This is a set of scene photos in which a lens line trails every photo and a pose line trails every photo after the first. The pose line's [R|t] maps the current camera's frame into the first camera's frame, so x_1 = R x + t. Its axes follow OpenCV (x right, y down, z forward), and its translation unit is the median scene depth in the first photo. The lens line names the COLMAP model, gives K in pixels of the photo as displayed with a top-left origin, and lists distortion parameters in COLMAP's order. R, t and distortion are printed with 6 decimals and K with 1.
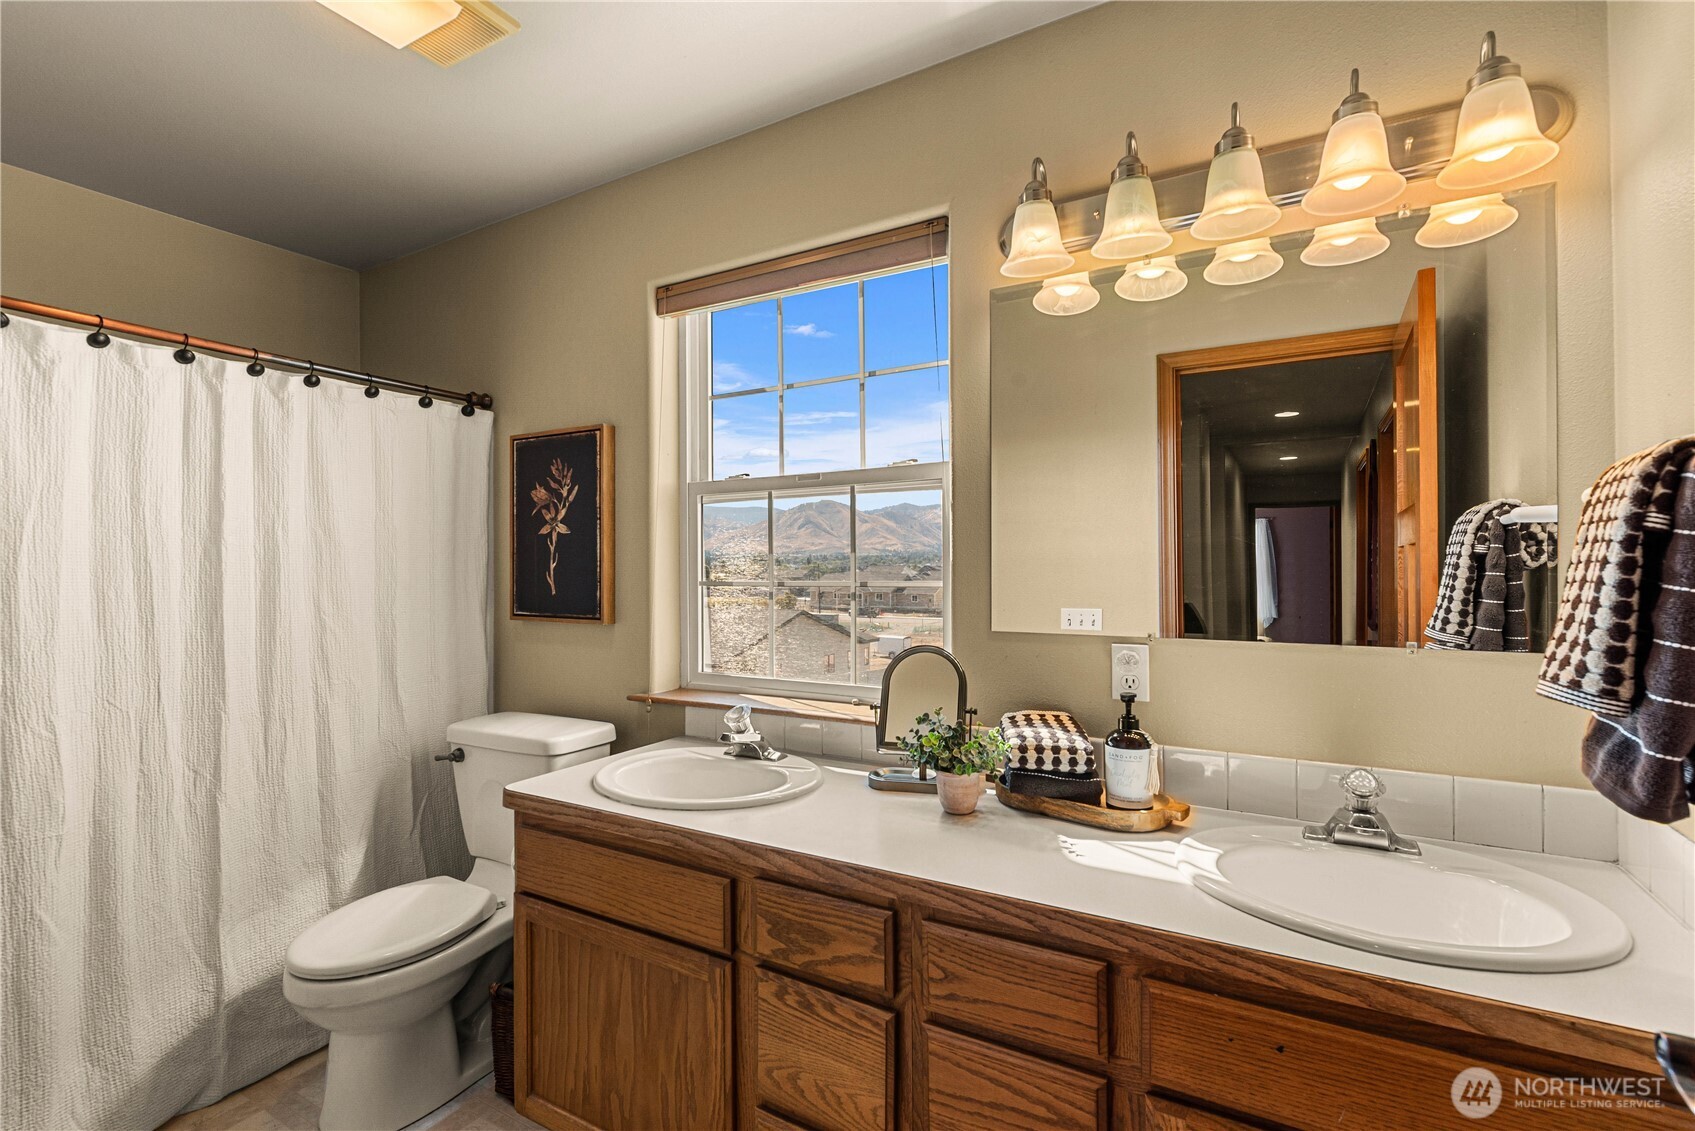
lens RADIAL K [[736.3, 0, 852.5], [0, 736.3, 576.1], [0, 0, 1]] dist [0.001947, -0.001453]
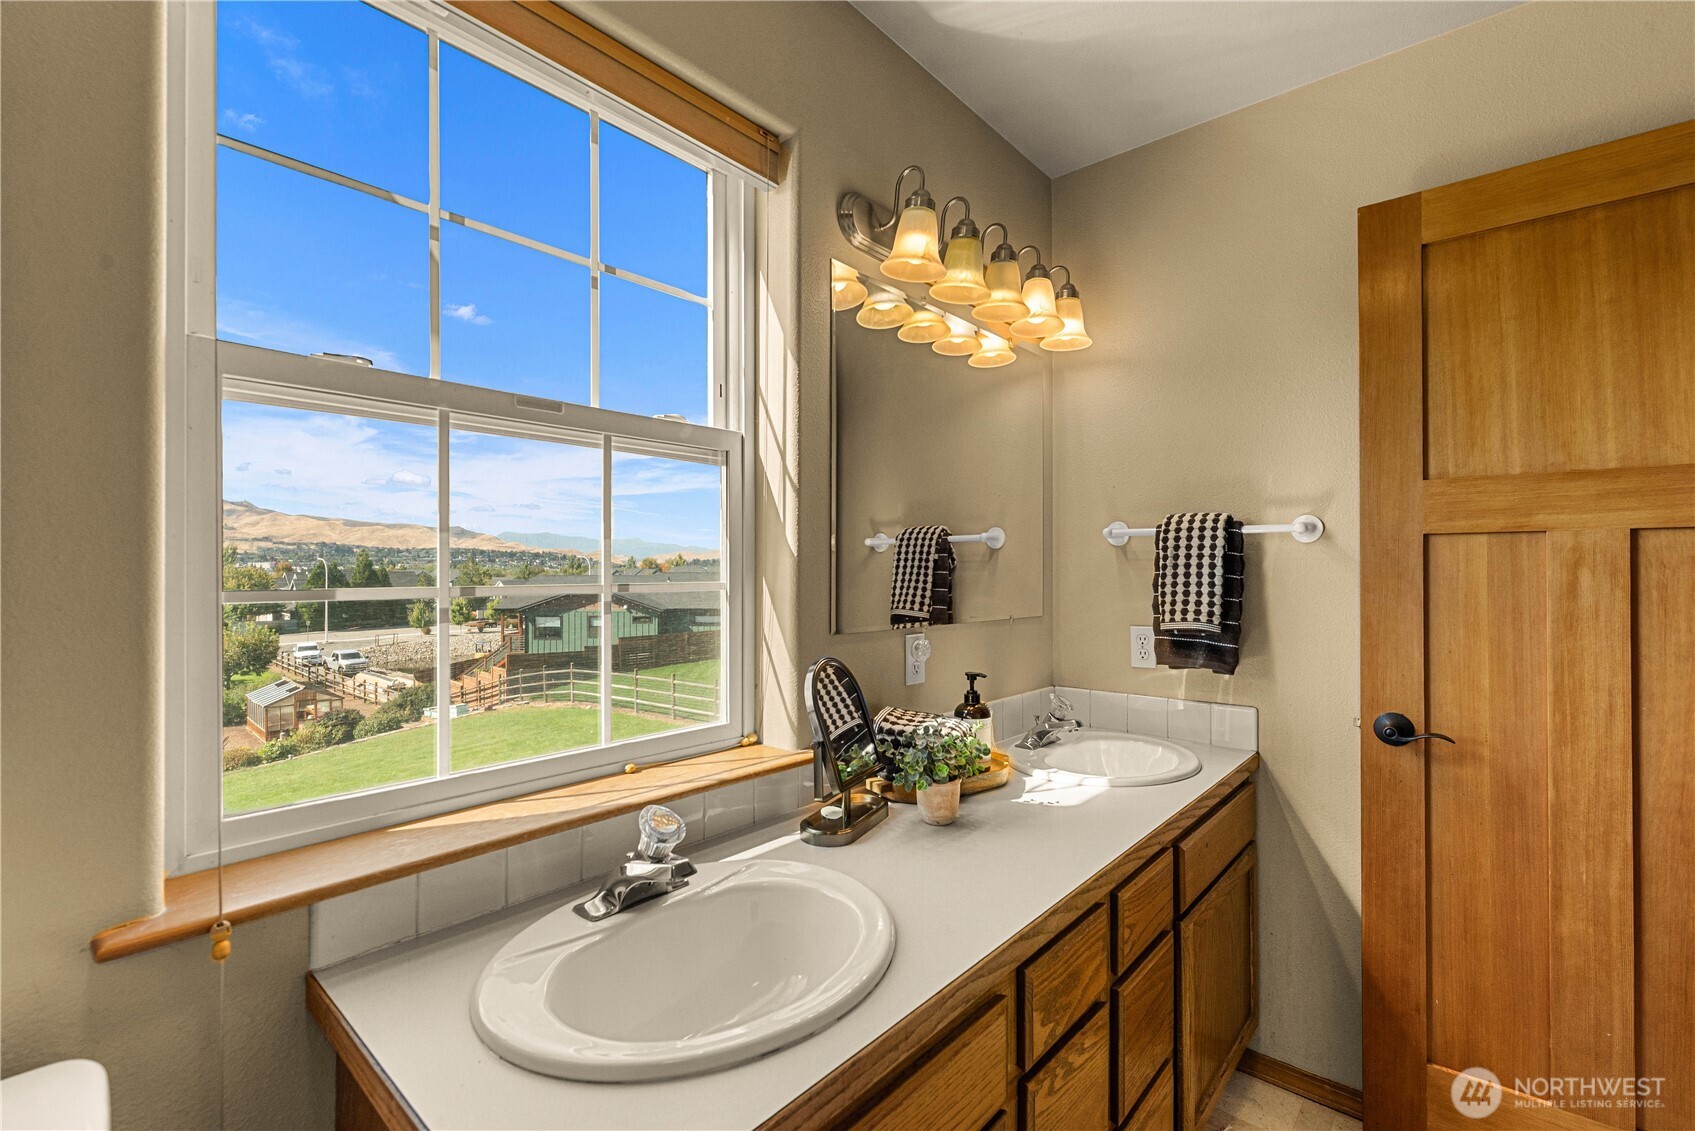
lens RADIAL K [[736.3, 0, 849.6], [0, 736.3, 567.6], [0, 0, 1]] dist [0.001947, -0.001453]
pose [[0.194488, 0.010190, 0.980852, -0.845032], [-0.009946, 0.999915, -0.008416, 0.000692], [-0.980855, -0.008118, 0.194572, 0.963803]]
